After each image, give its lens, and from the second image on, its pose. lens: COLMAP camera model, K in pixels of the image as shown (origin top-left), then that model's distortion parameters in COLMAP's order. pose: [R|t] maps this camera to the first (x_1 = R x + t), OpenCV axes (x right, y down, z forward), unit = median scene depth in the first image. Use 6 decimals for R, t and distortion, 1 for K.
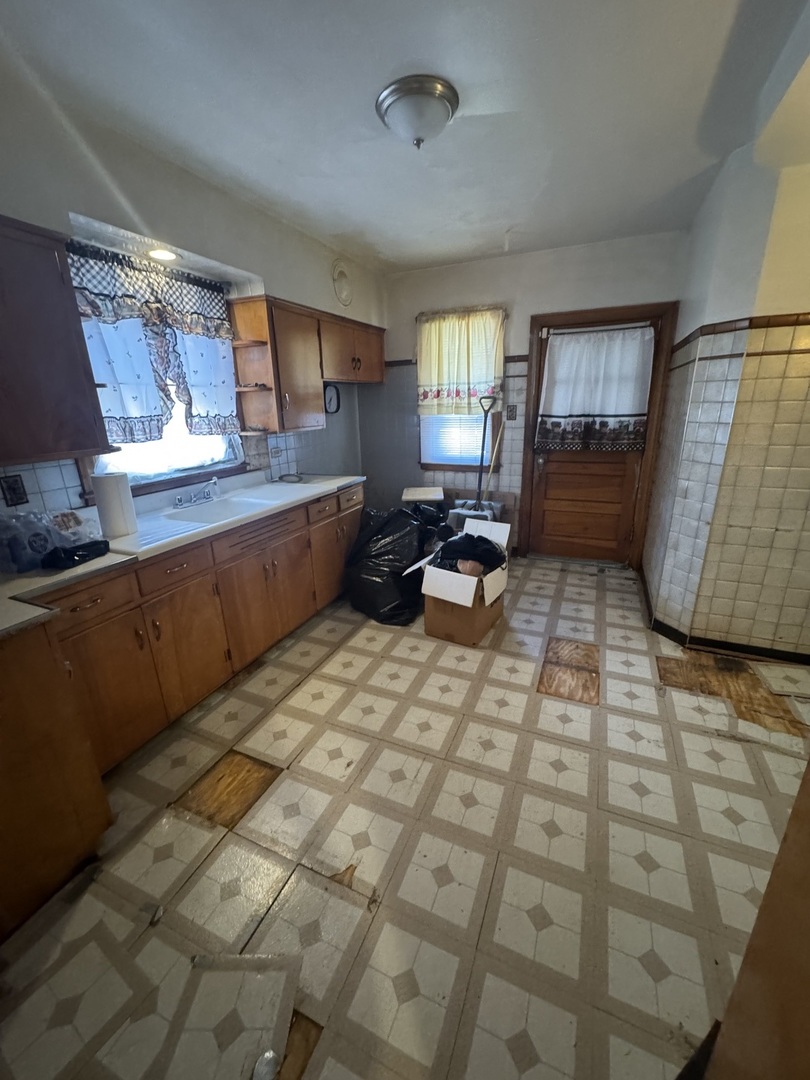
lens RADIAL K [[431.3, 0, 404.8], [0, 431.3, 536.9], [0, 0, 1]] dist [-0.008706, 0.000044]
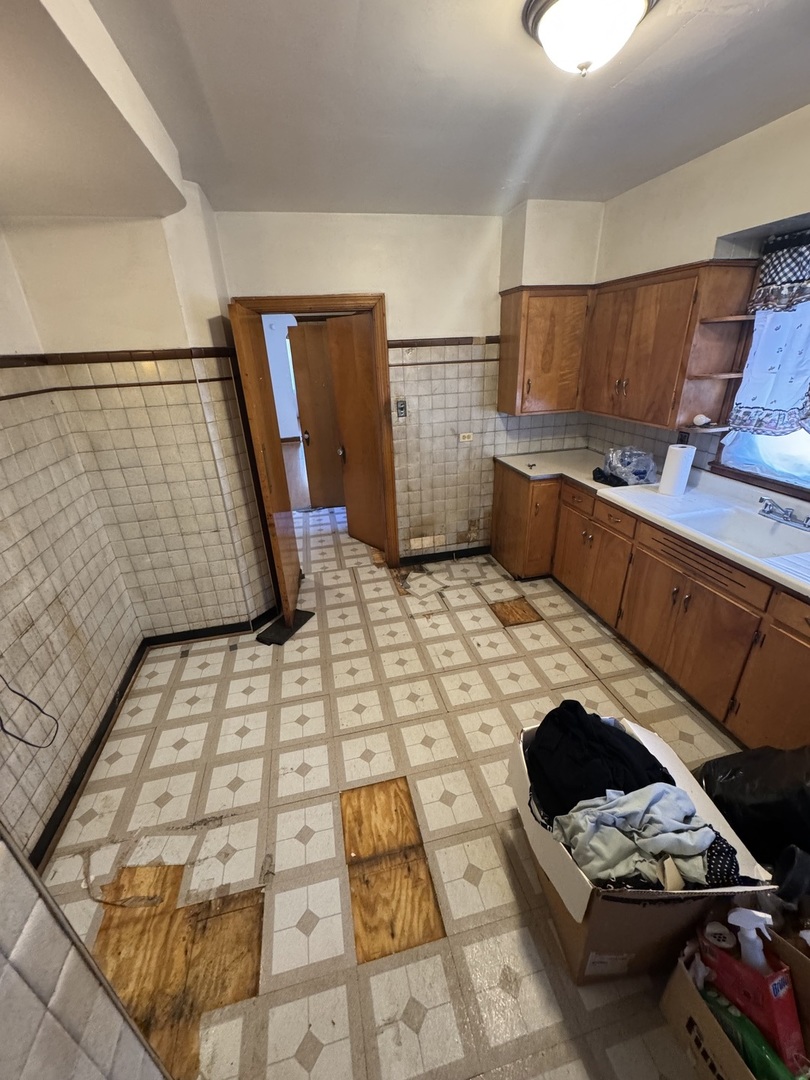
lens RADIAL K [[431.3, 0, 404.8], [0, 431.3, 536.9], [0, 0, 1]] dist [-0.008706, 0.000044]
pose [[-0.799498, 0.292958, -0.524384, 0.573175], [-0.123546, 0.774134, 0.620849, -0.507650], [0.587826, 0.561153, -0.582725, 1.139776]]
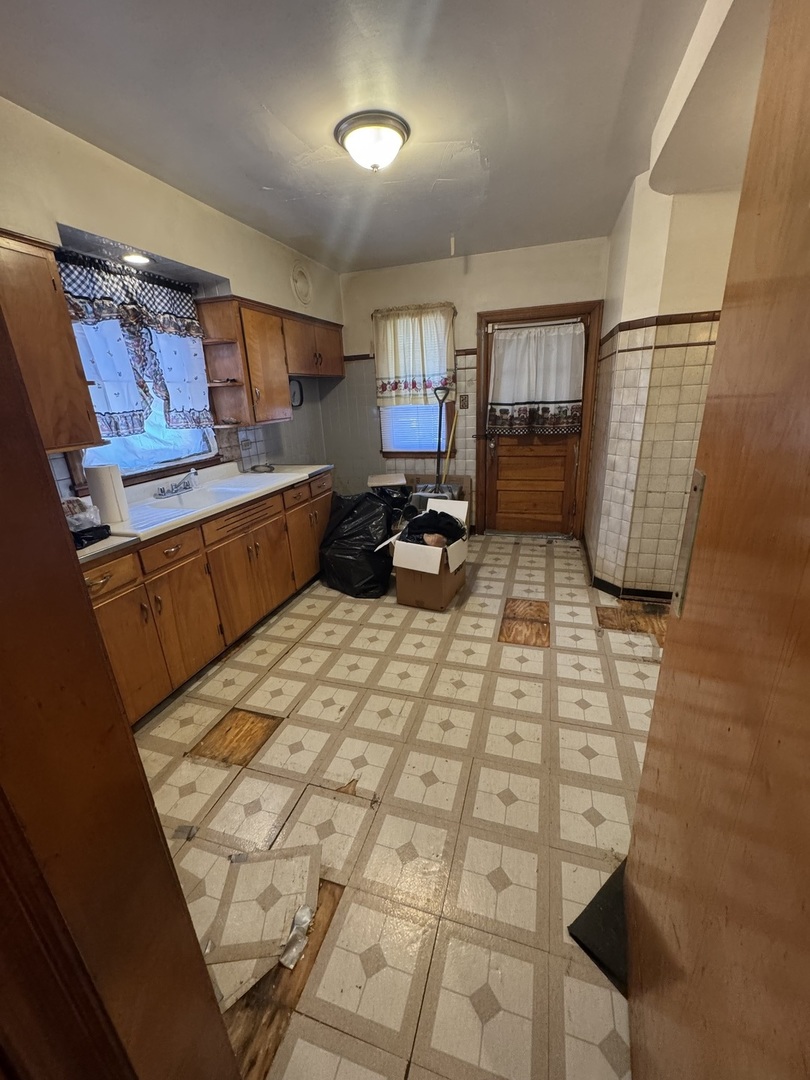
lens RADIAL K [[431.3, 0, 404.8], [0, 431.3, 536.9], [0, 0, 1]] dist [-0.008706, 0.000044]
pose [[0.994138, -0.052260, 0.094654, -0.035112], [0.050948, 0.998570, 0.016226, 0.043646], [-0.095367, -0.011308, 0.995378, -0.119039]]
